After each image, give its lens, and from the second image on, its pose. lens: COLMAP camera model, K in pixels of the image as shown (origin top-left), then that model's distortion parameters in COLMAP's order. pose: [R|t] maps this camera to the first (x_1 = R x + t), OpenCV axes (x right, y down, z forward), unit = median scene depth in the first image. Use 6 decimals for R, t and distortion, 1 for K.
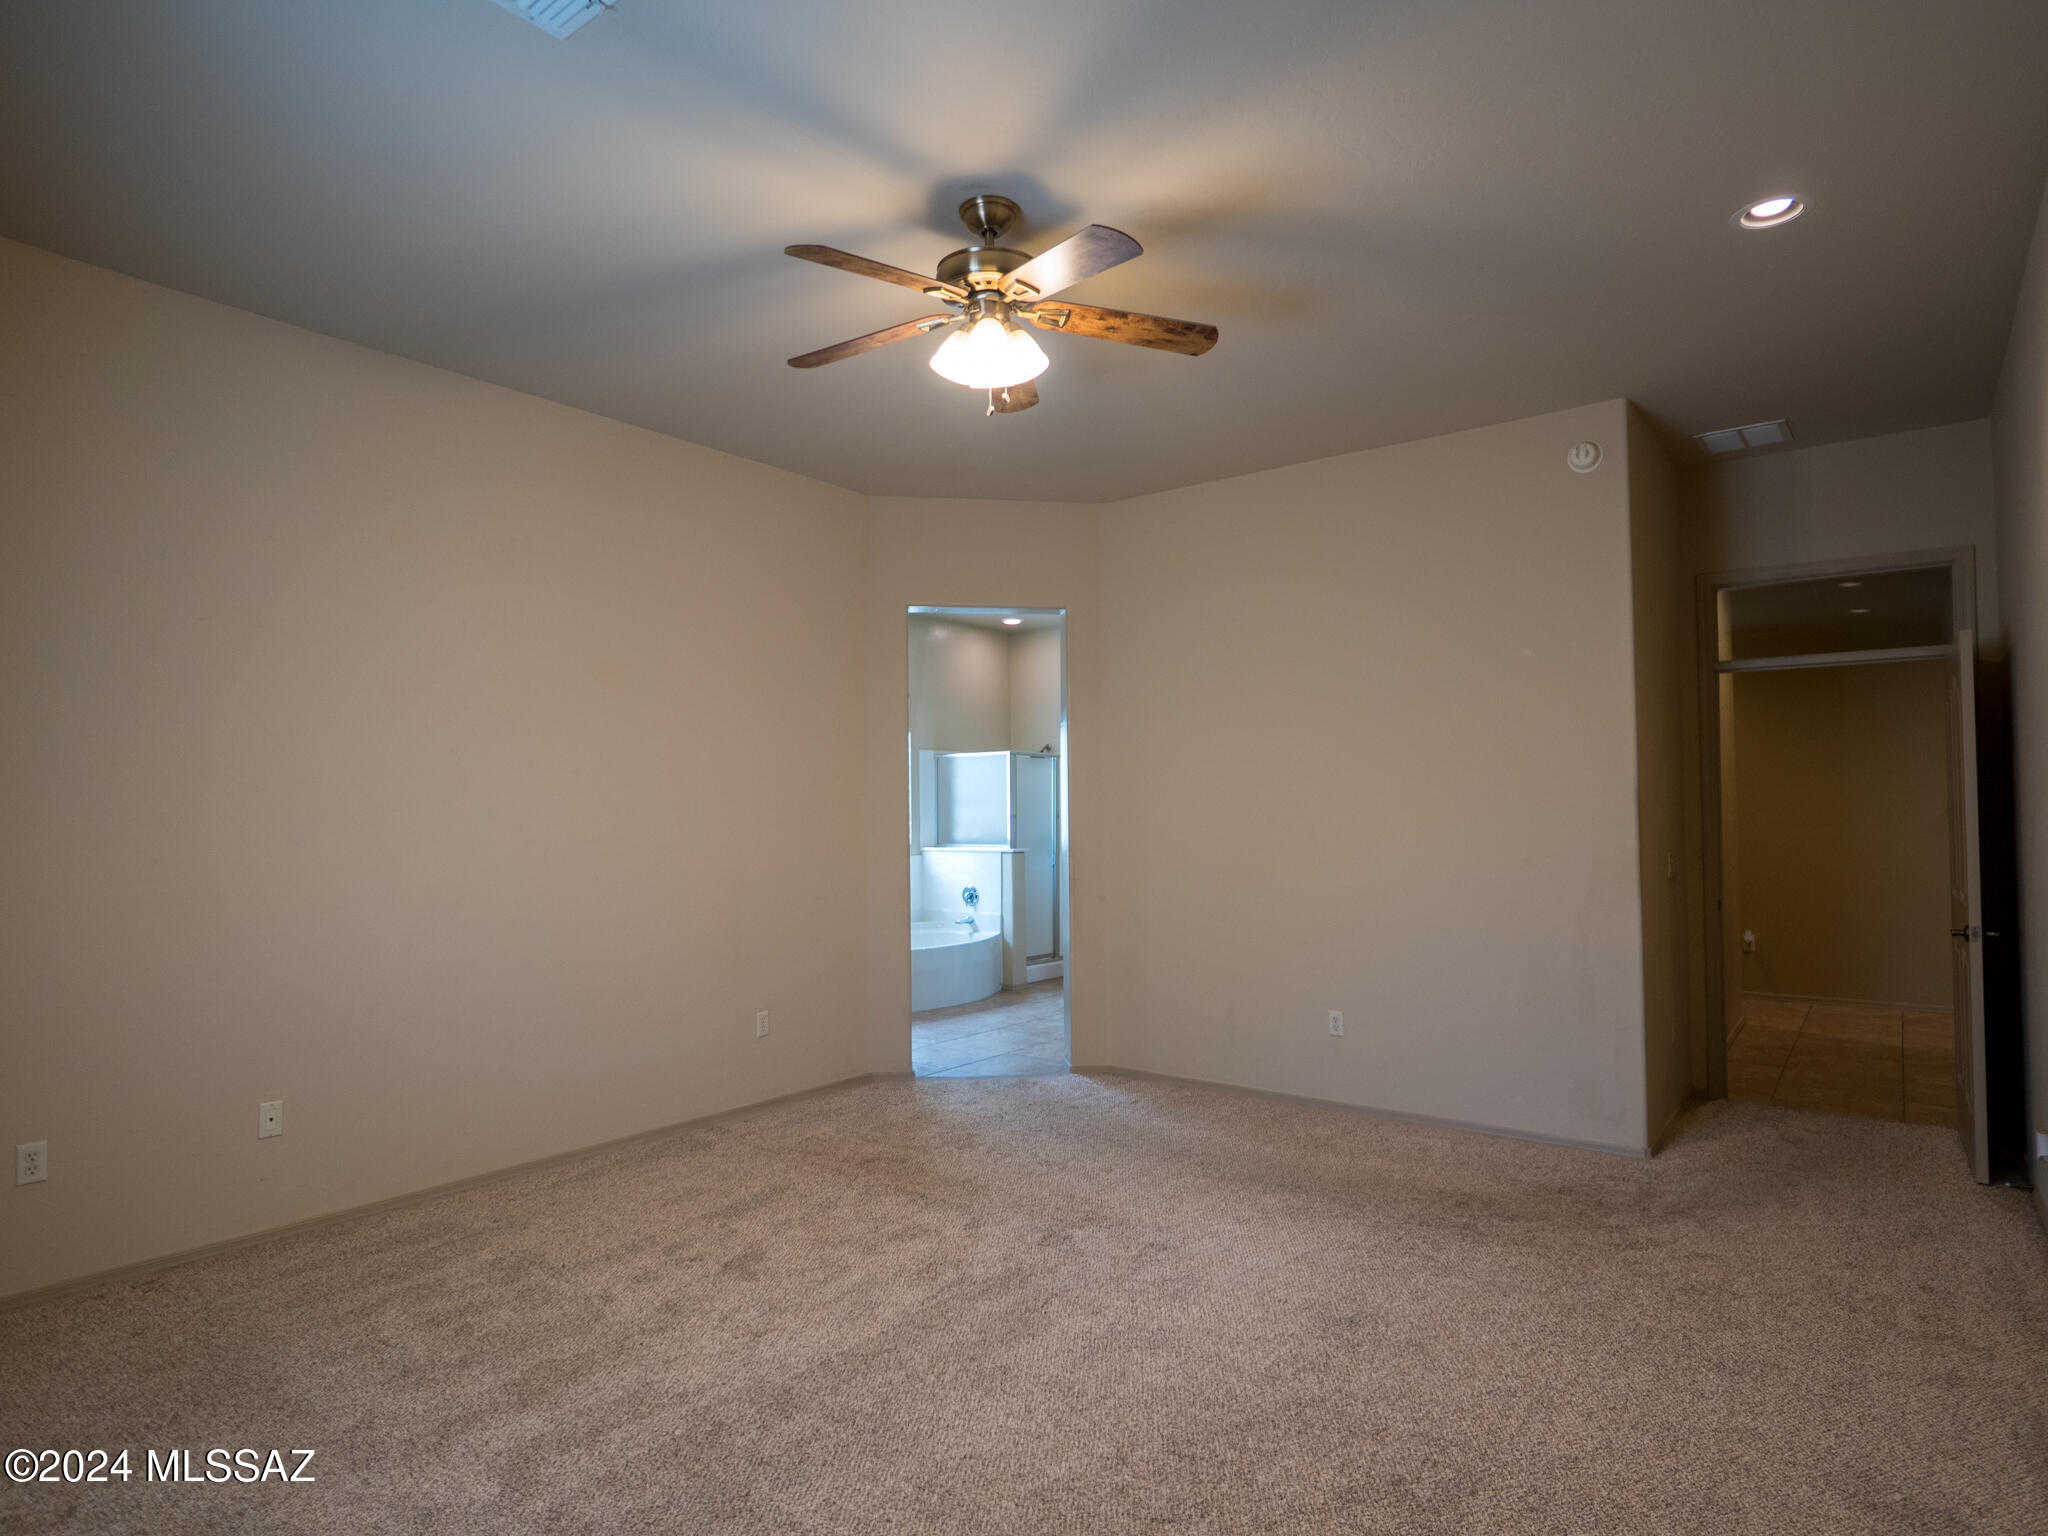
lens RADIAL K [[1099.9, 0, 1026.0], [0, 1099.9, 771.1], [0, 0, 1]] dist [-0.002300, -0.000365]
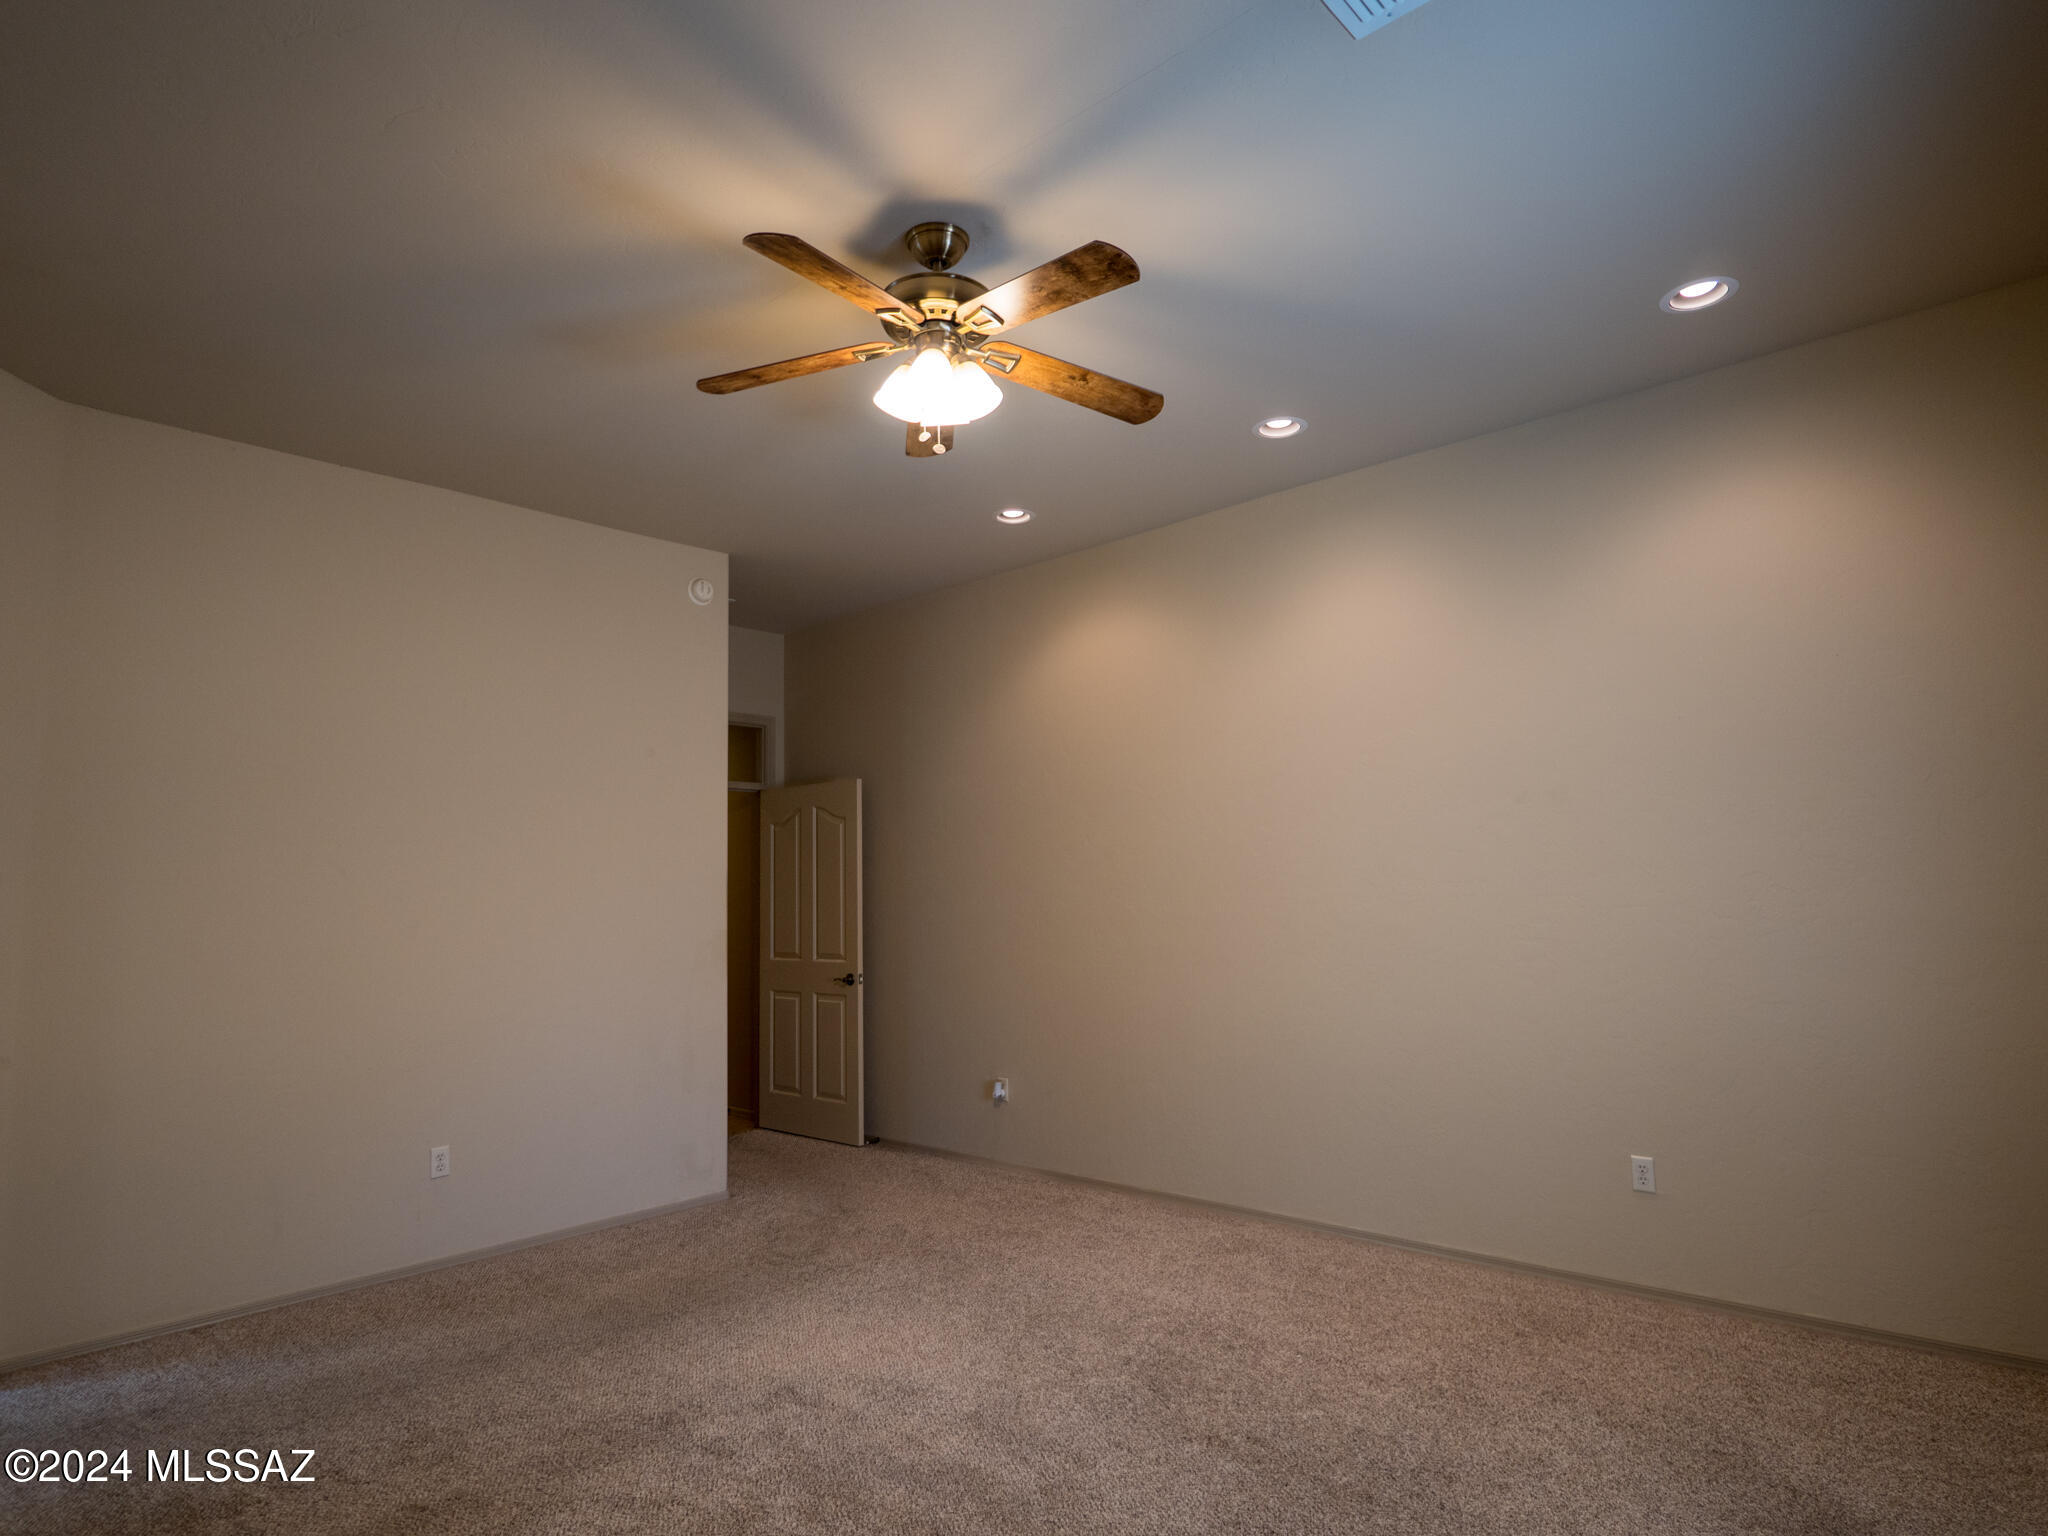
lens RADIAL K [[1099.9, 0, 1025.4], [0, 1099.9, 771.3], [0, 0, 1]] dist [-0.002300, -0.000365]
pose [[0.122225, 0.116365, 0.985657, -0.744169], [-0.012971, 0.993206, -0.115647, 0.041513], [-0.992418, 0.001350, 0.122904, 0.674957]]
